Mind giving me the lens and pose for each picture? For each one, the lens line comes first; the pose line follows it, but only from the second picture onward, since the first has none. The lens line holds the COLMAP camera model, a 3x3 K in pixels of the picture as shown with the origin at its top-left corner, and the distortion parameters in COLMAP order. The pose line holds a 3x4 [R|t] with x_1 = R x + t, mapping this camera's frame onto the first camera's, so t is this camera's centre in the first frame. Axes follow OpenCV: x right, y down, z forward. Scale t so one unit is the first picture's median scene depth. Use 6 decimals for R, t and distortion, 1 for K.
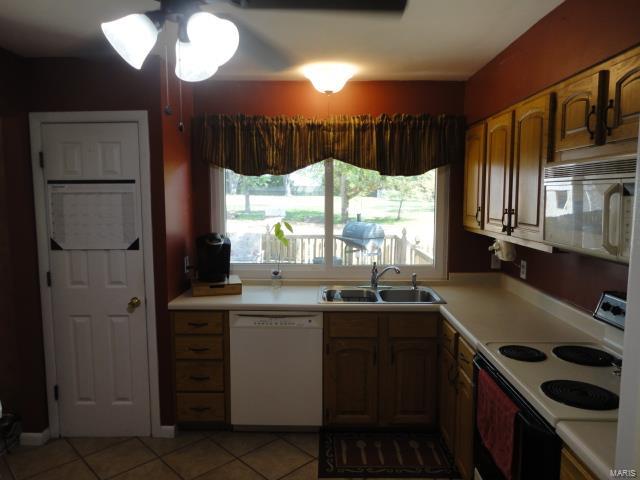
lens RADIAL K [[464.8, 0, 320.0], [0, 464.8, 240.0], [0, 0, 1]] dist [0.007988, -0.000418]
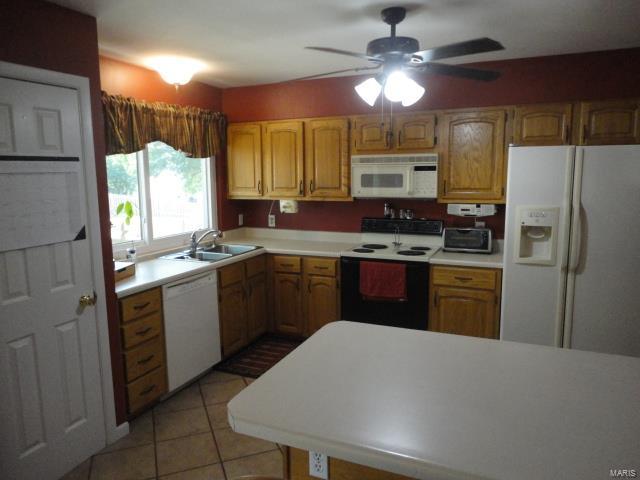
lens RADIAL K [[478.3, 0, 320.0], [0, 478.3, 240.0], [0, 0, 1]] dist [0.033051, 0.001033]
pose [[0.378203, -0.136920, 0.915541, -1.029700], [0.104580, 0.988990, 0.104703, -0.024681], [-0.919796, 0.056149, 0.388358, 0.245421]]
